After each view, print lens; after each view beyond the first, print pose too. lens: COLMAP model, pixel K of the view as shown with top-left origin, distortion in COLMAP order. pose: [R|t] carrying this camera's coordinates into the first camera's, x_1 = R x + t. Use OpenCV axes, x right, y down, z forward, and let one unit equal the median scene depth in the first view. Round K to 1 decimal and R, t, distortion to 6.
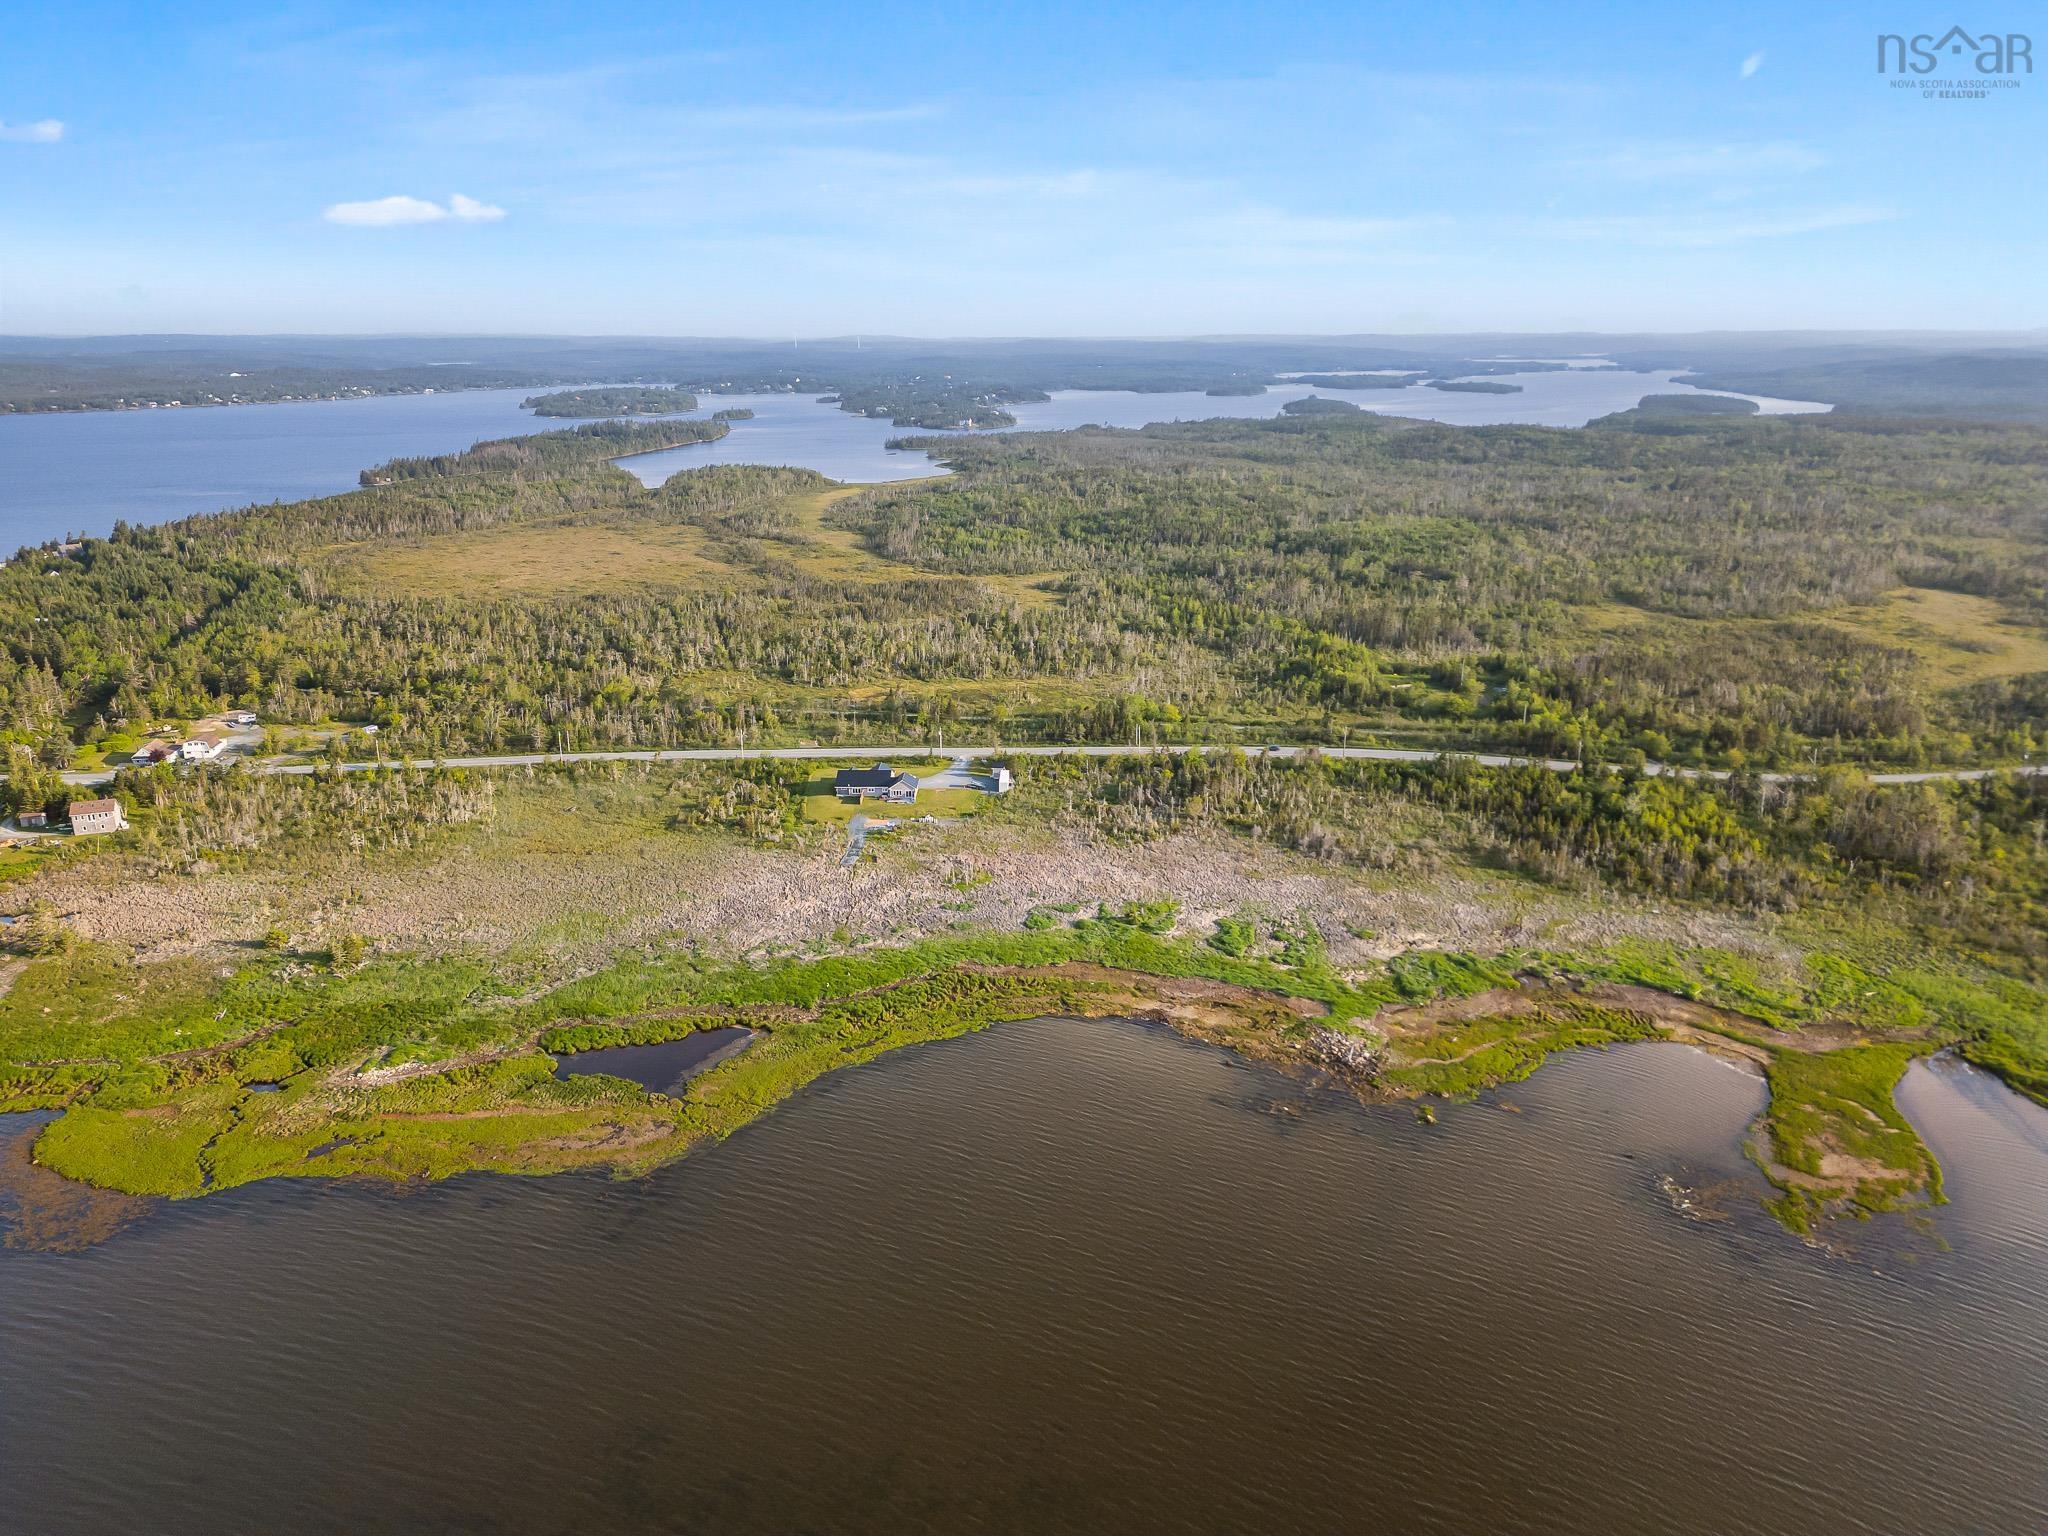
lens RADIAL K [[1434.6, 0, 1018.8], [0, 1434.6, 783.6], [0, 0, 1]] dist [0.044322, -0.028747]
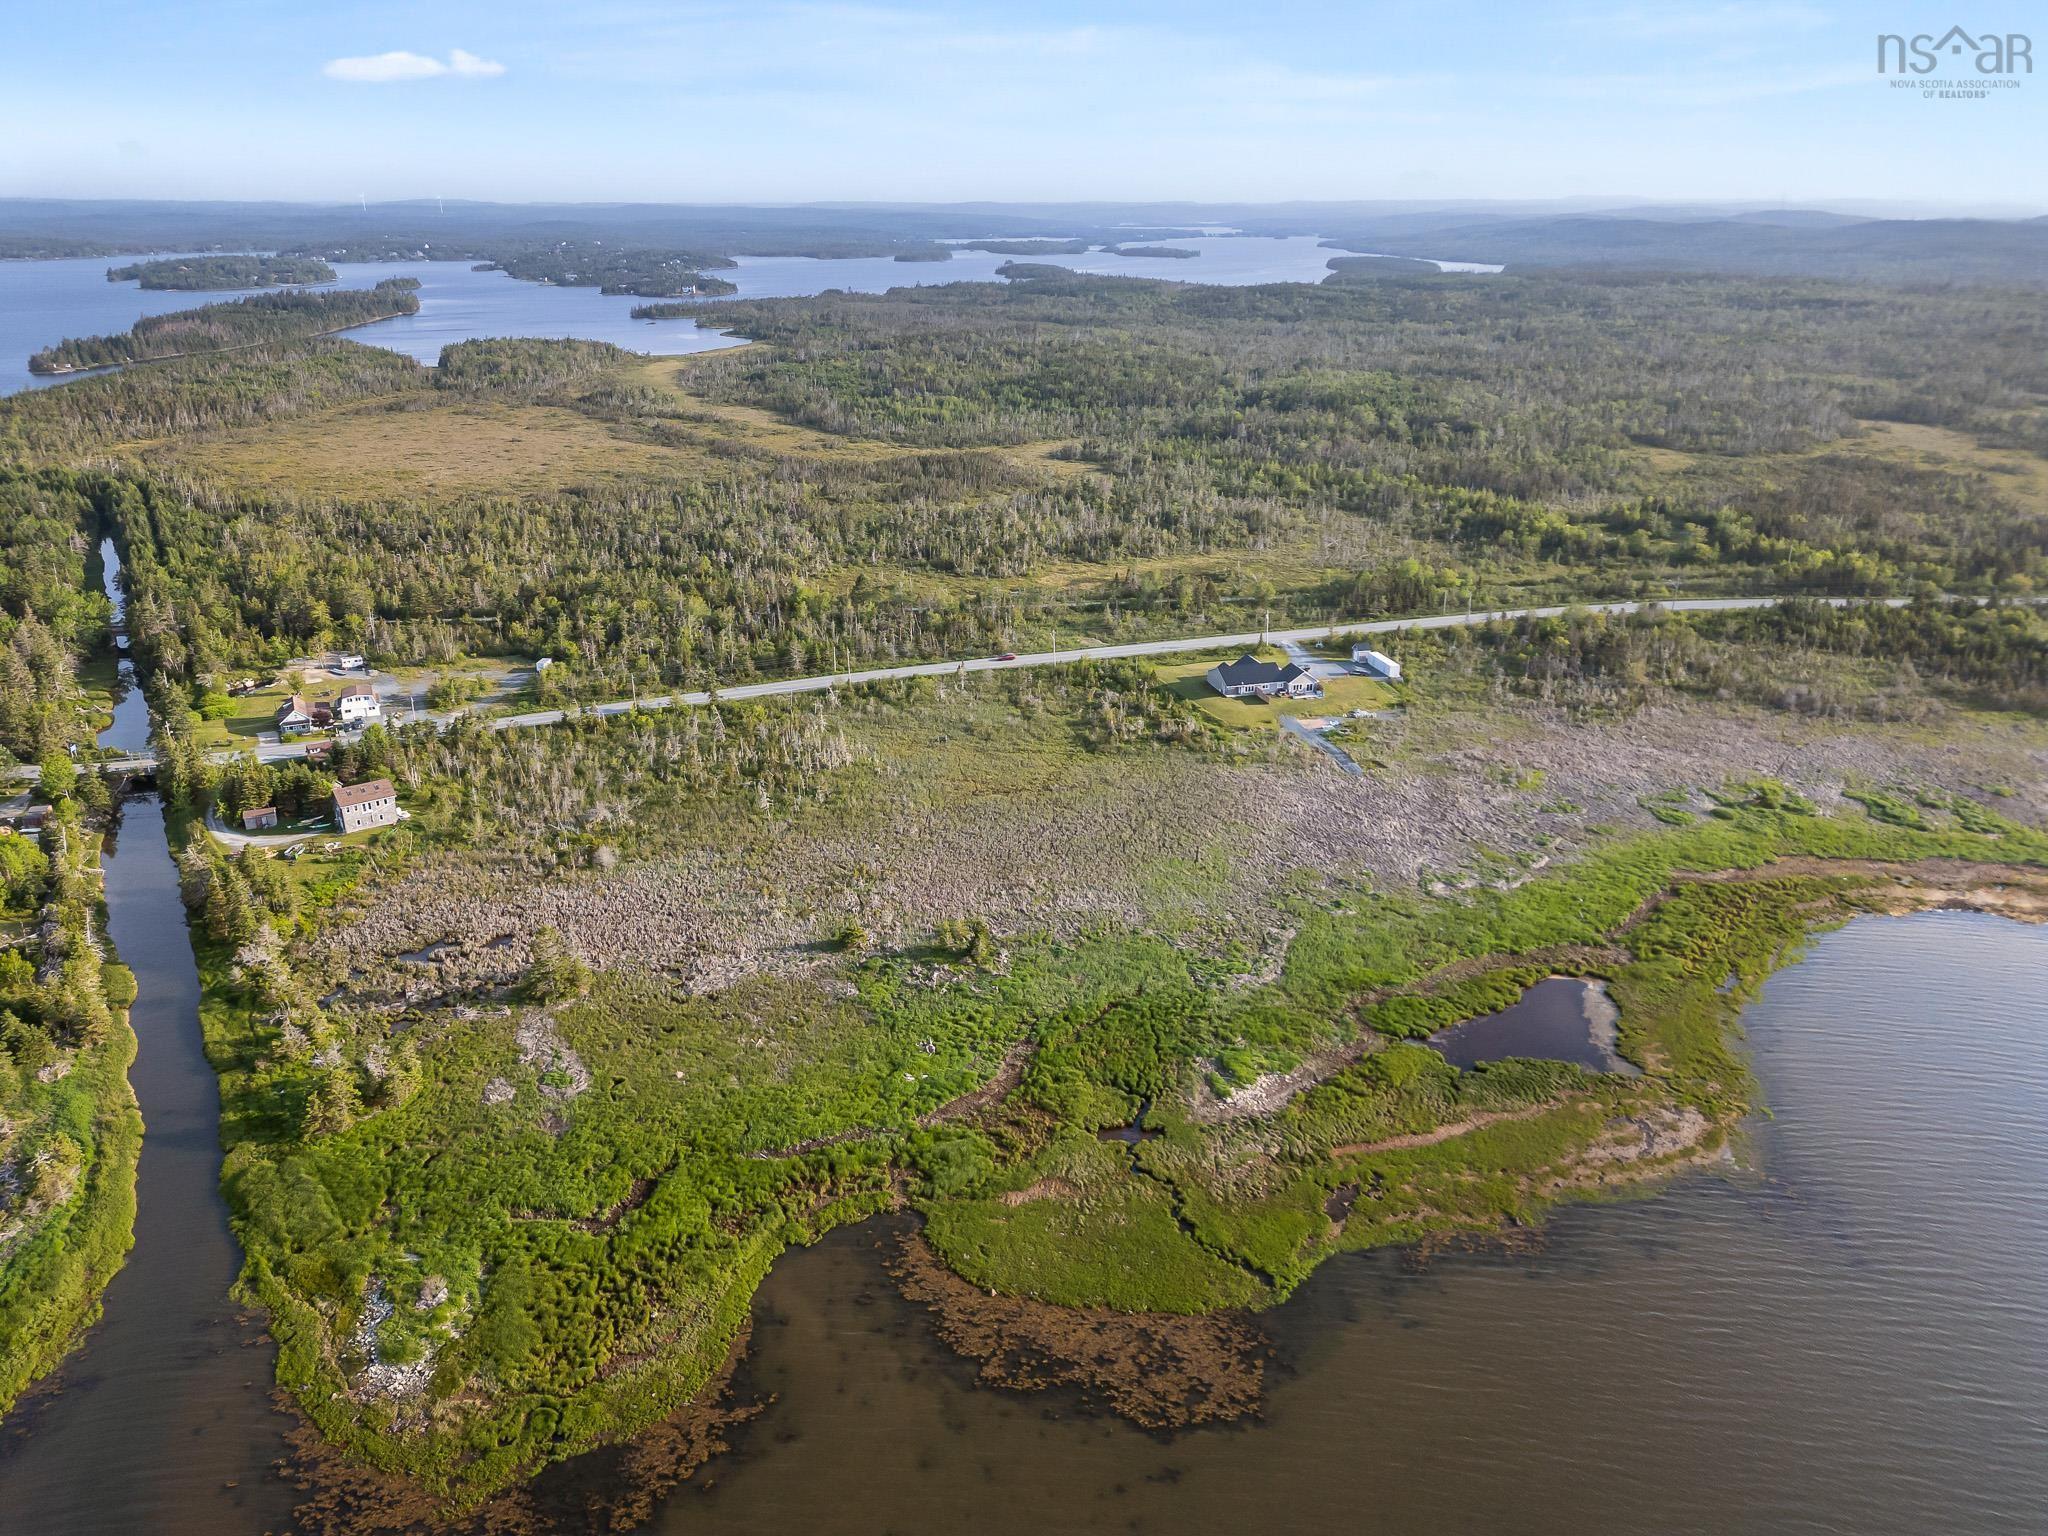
lens RADIAL K [[1434.6, 0, 1032.7], [0, 1434.6, 758.3], [0, 0, 1]] dist [0.044322, -0.028747]
pose [[0.964817, -0.094937, 0.245185, -0.132990], [0.078557, 0.994026, 0.075768, -0.008407], [-0.250914, -0.053842, 0.966511, 0.054952]]
